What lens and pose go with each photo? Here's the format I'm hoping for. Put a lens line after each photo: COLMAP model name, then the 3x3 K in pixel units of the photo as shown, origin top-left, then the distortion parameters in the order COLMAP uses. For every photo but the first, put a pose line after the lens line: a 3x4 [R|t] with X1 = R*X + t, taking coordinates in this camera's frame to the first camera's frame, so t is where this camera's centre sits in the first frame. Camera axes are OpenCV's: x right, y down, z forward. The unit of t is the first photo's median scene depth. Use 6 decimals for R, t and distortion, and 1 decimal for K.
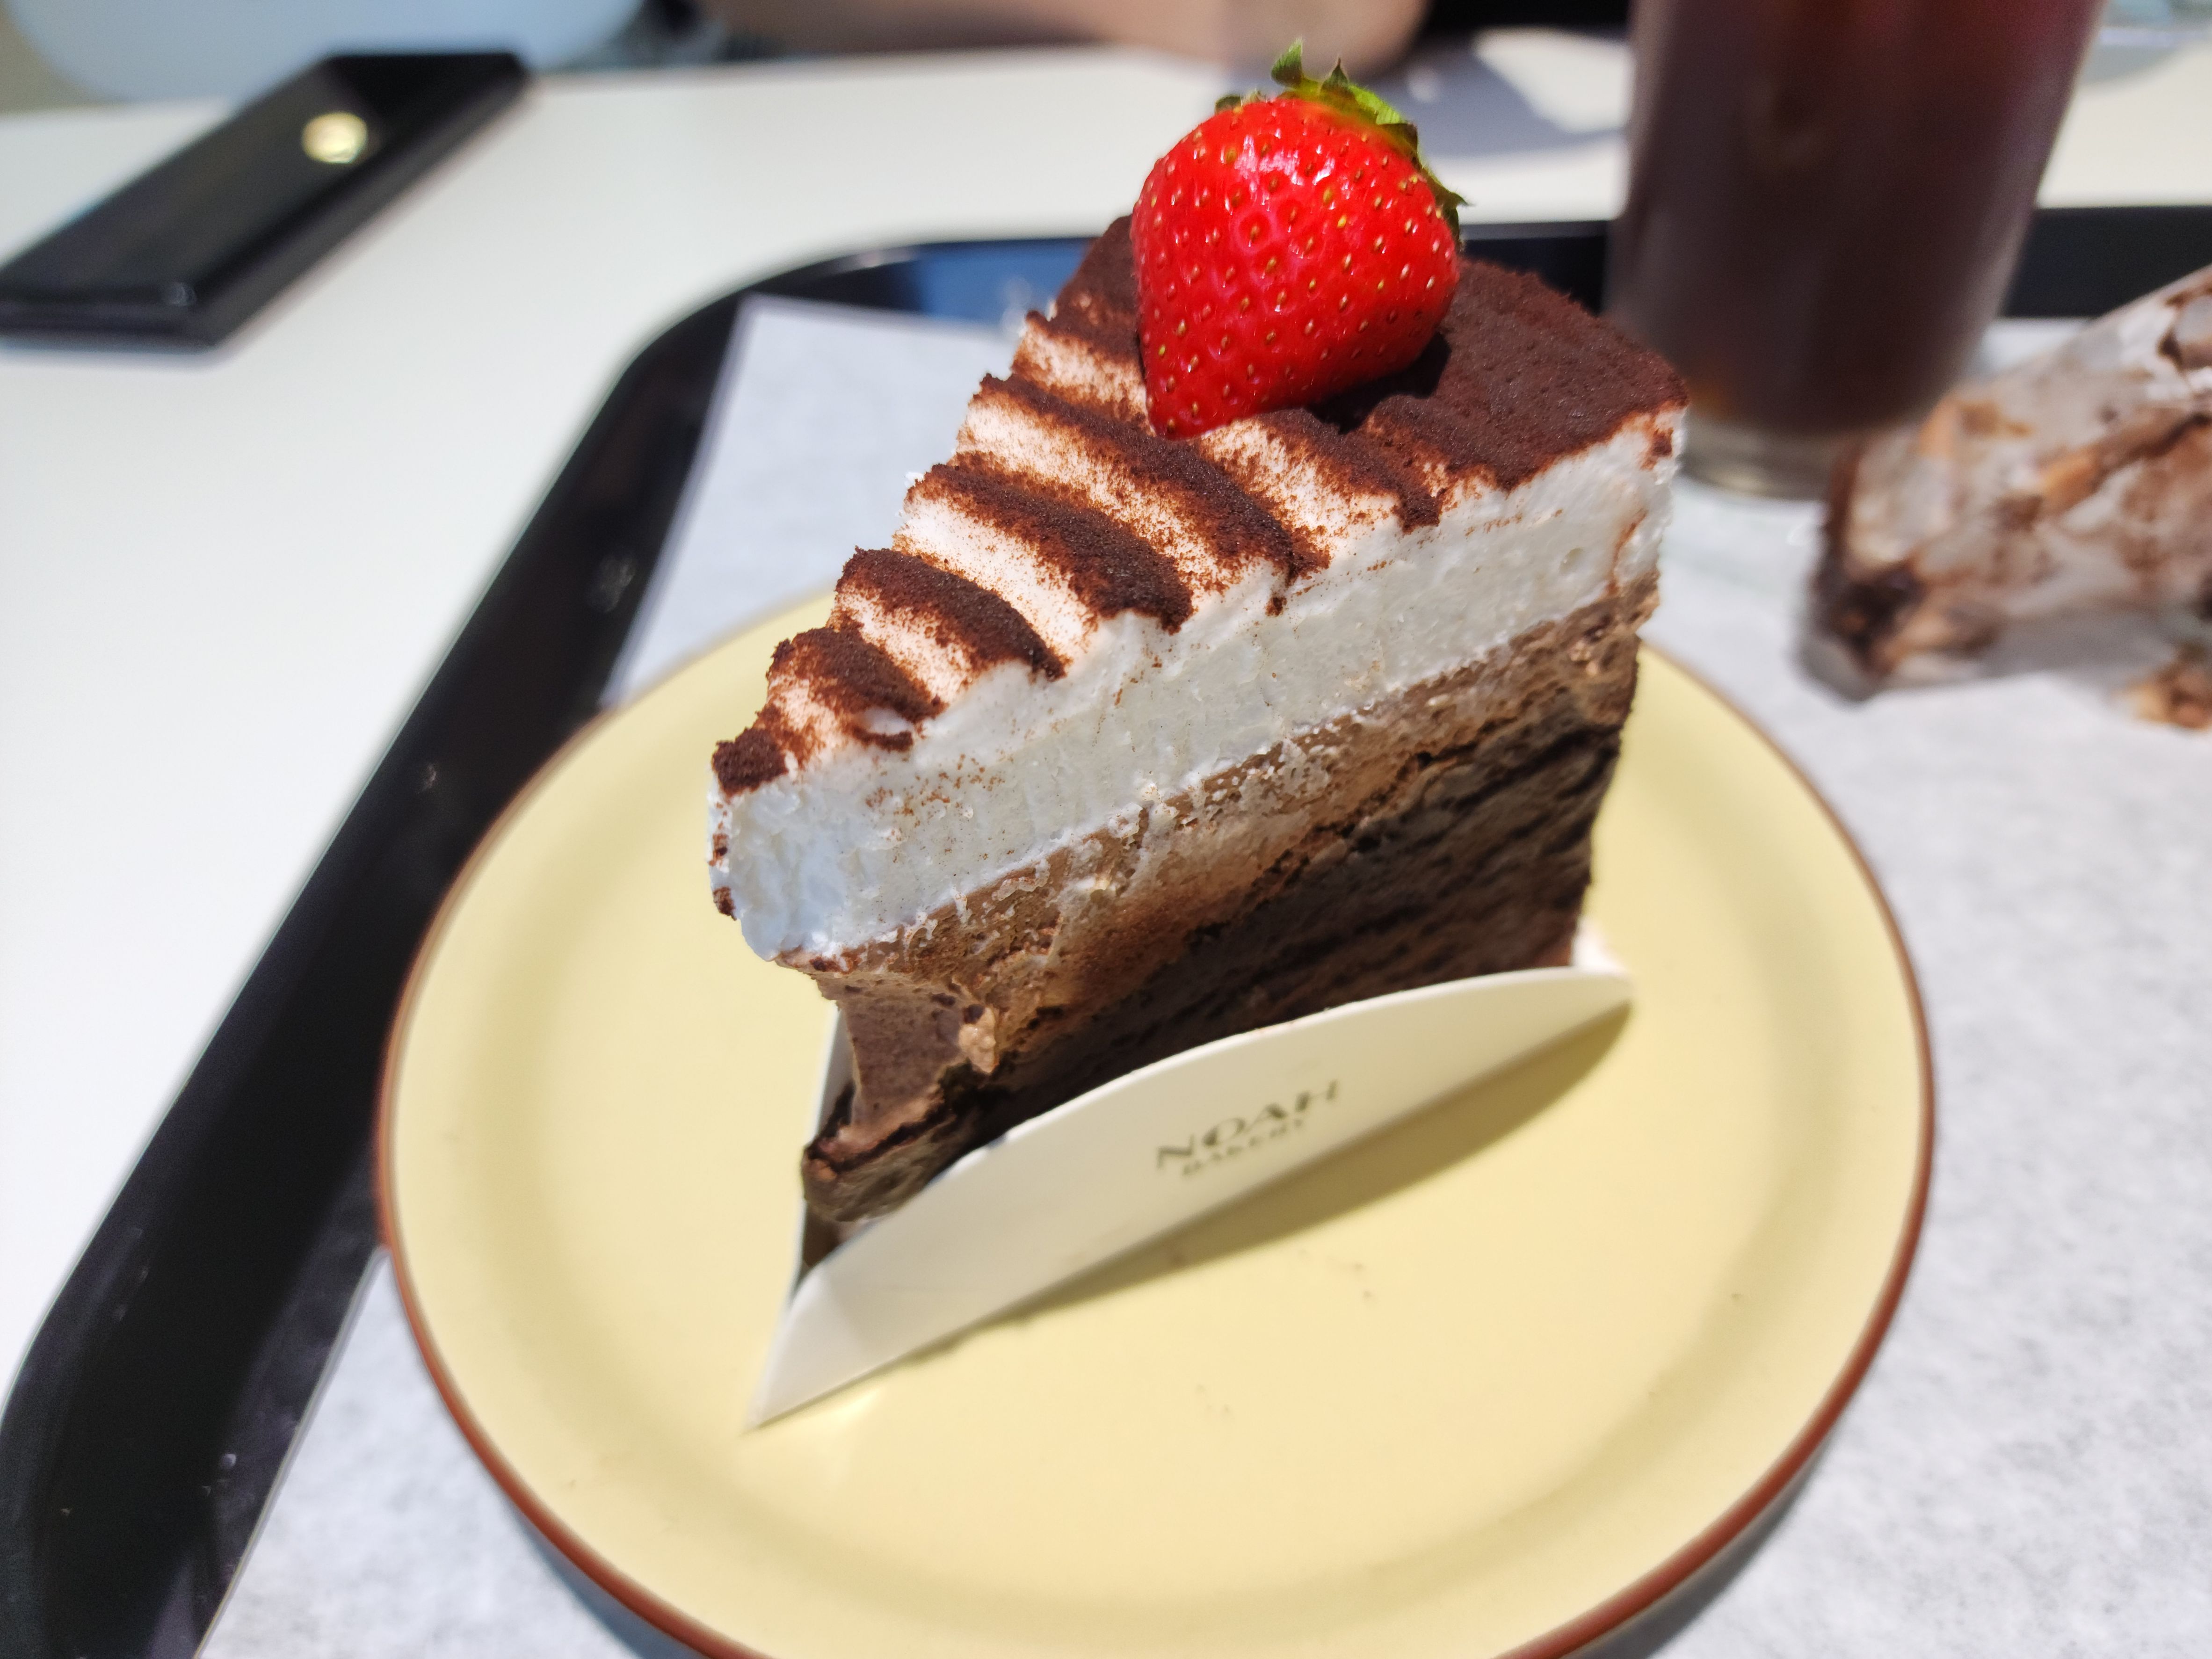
lens RADIAL K [[1540.5, 0, 1137.2], [0, 1540.5, 831.4], [0, 0, 1]] dist [0.091313, -0.080003]
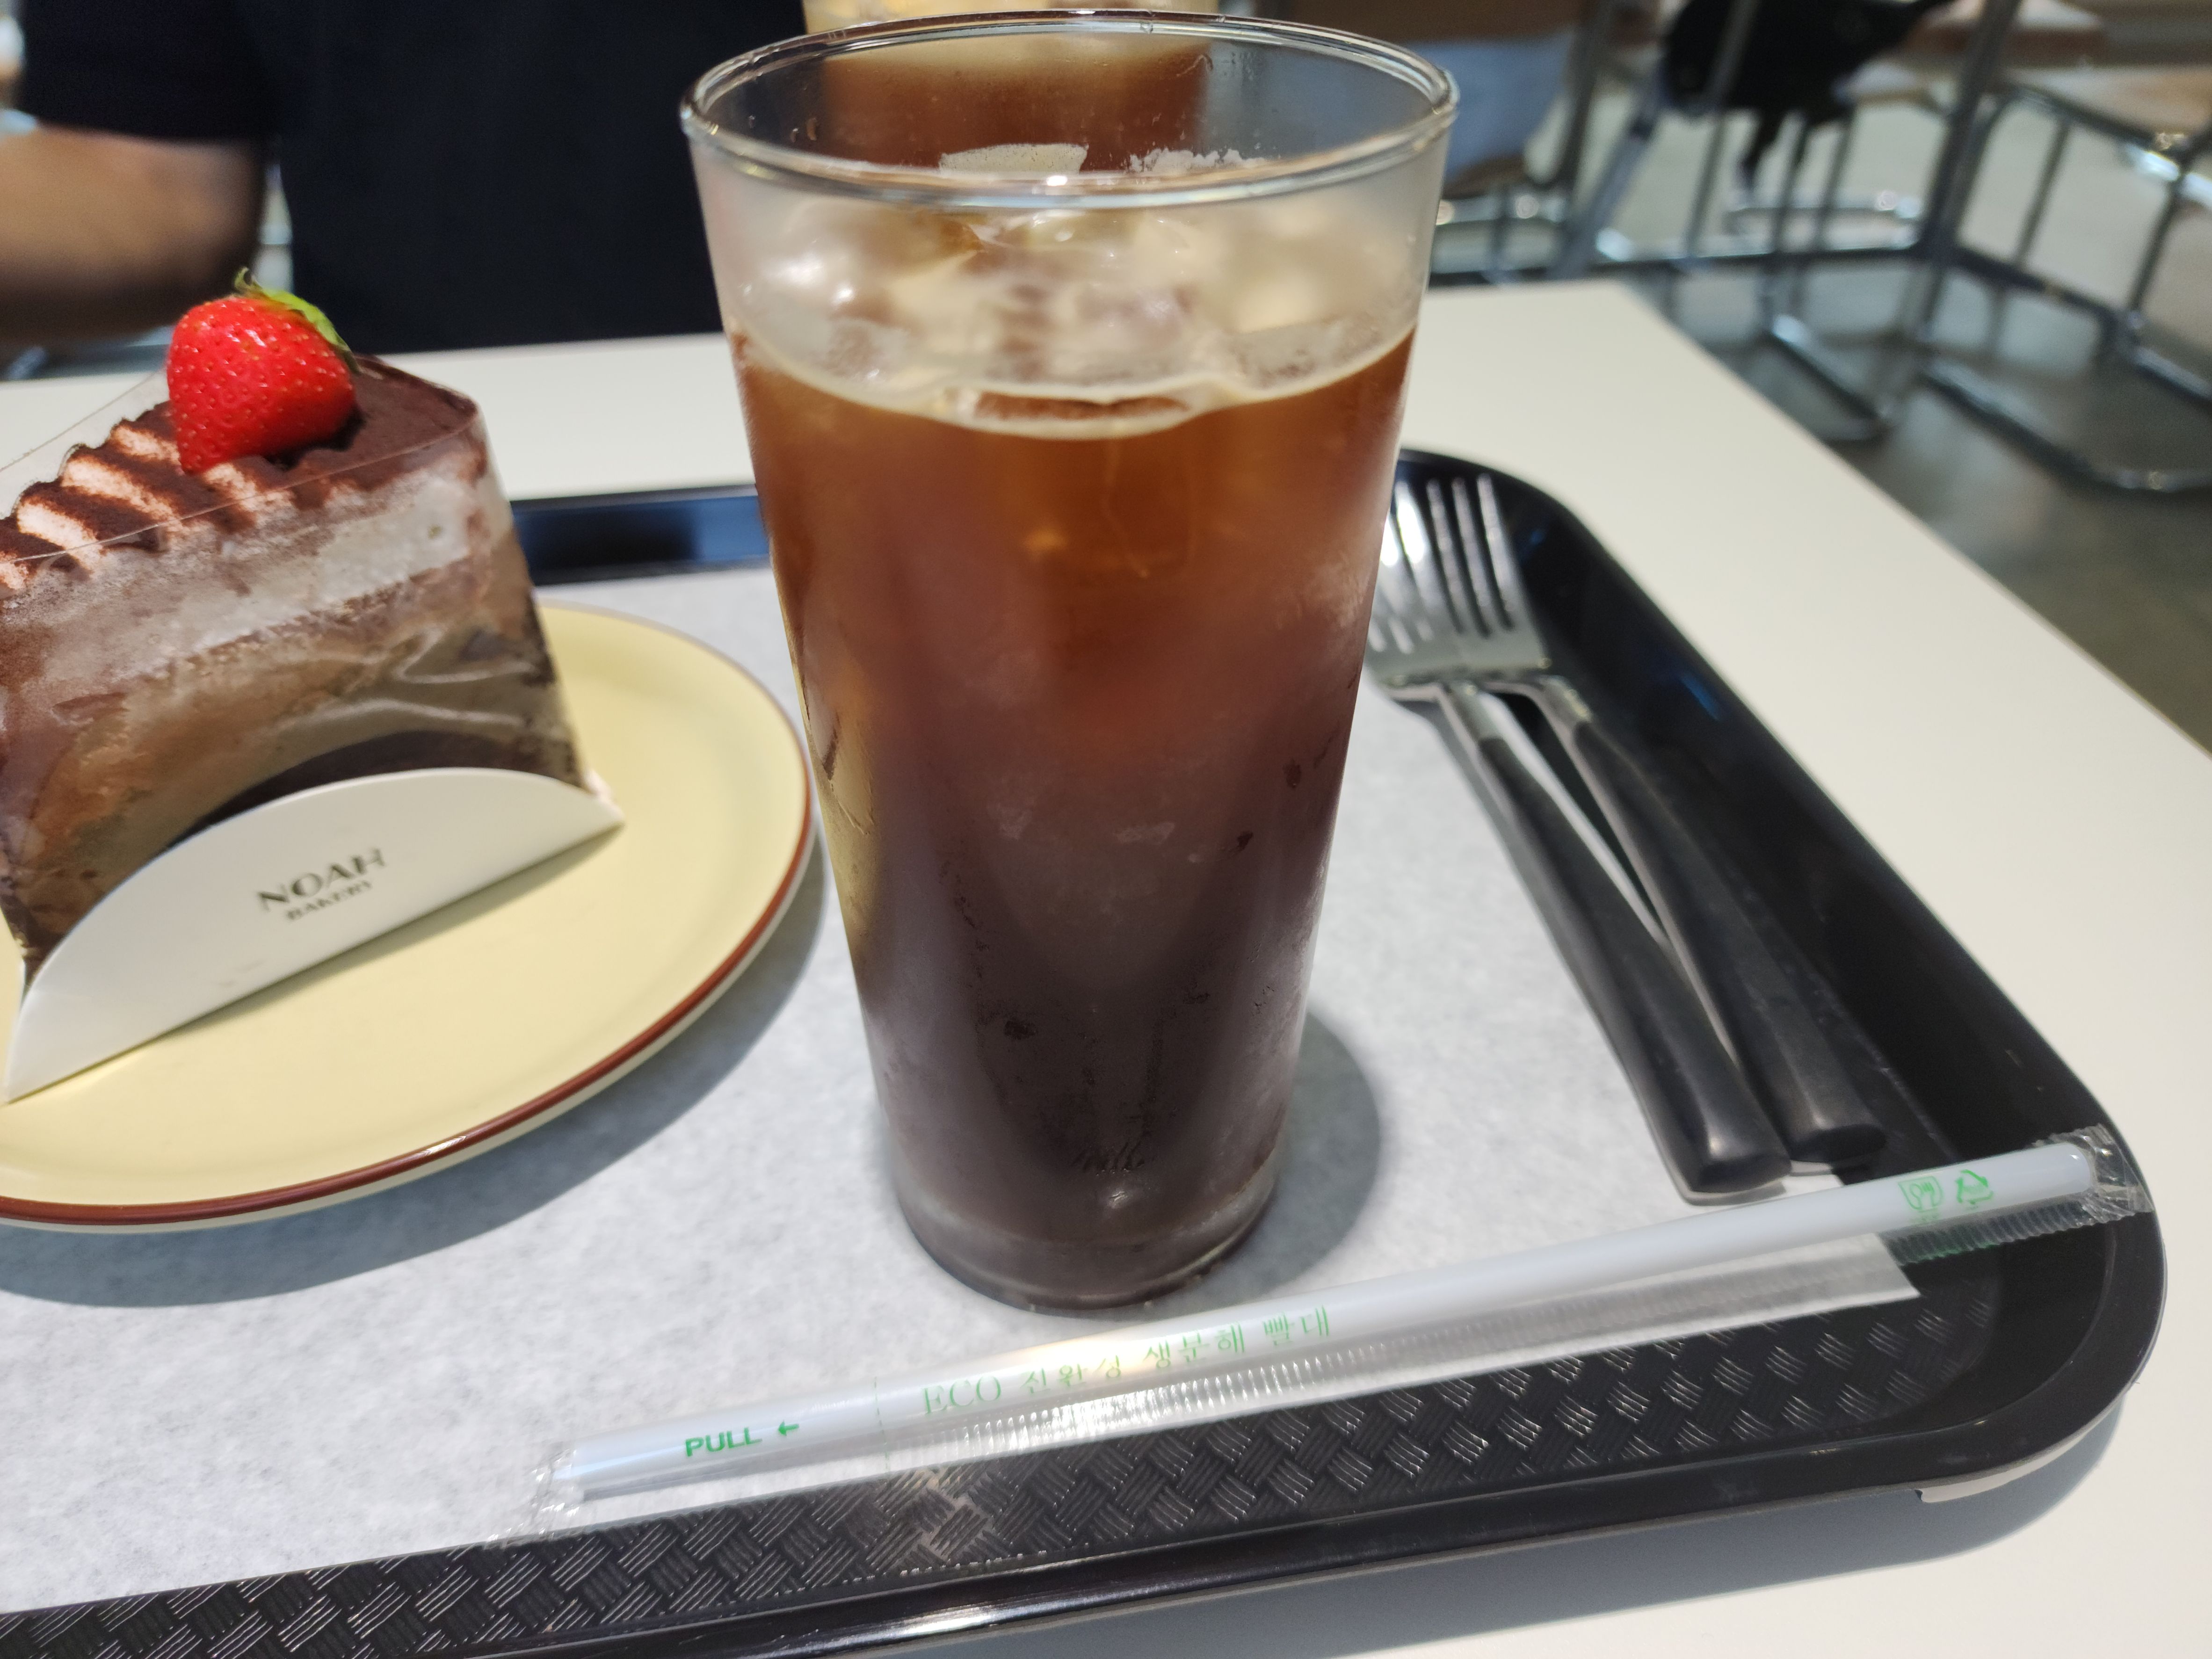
lens RADIAL K [[1508.4, 0, 1155.0], [0, 1508.4, 826.1], [0, 0, 1]] dist [0.009836, -0.034592]
pose [[0.962930, -0.087003, 0.255337, 0.664195], [0.114190, 0.989037, -0.093631, 0.486108], [-0.244391, 0.119317, 0.962308, -1.023130]]
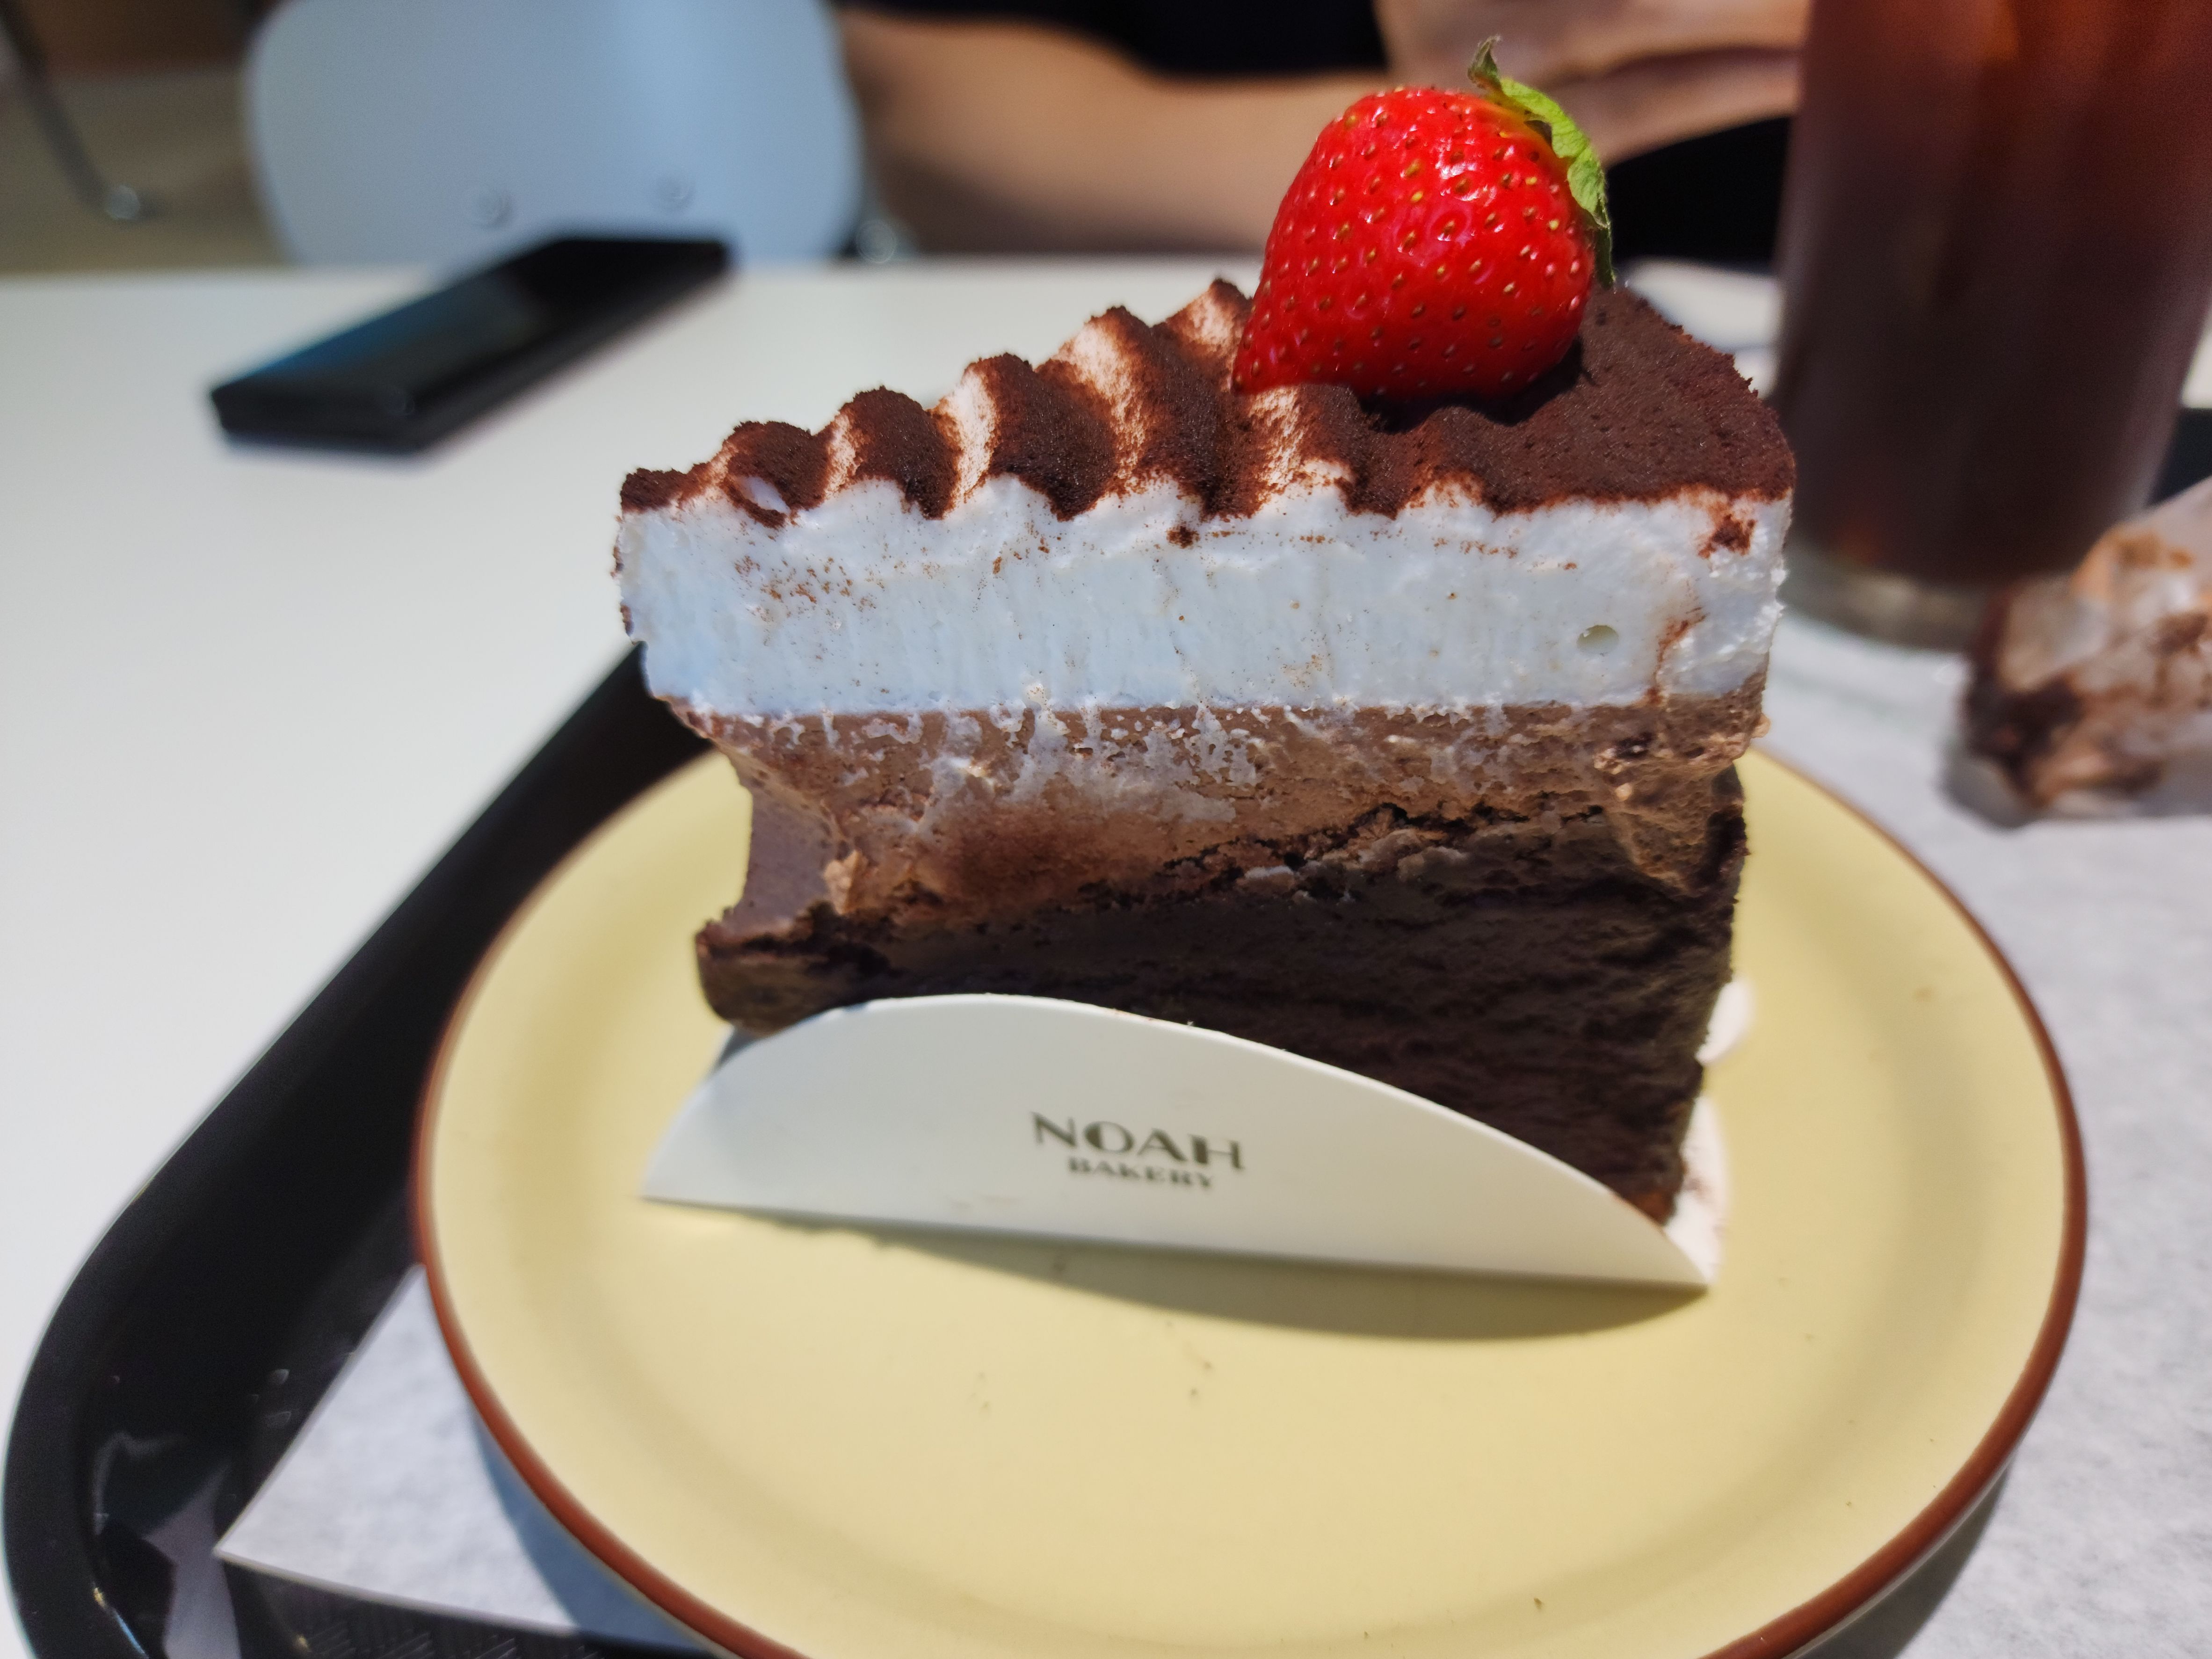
lens RADIAL K [[1512.5, 0, 1106.0], [0, 1512.5, 829.5], [0, 0, 1]] dist [0.077464, -0.114921]
pose [[0.816208, 0.354652, -0.456099, 0.508506], [-0.412209, 0.910608, -0.029598, 0.063351], [0.404831, 0.212166, 0.889437, 0.165972]]
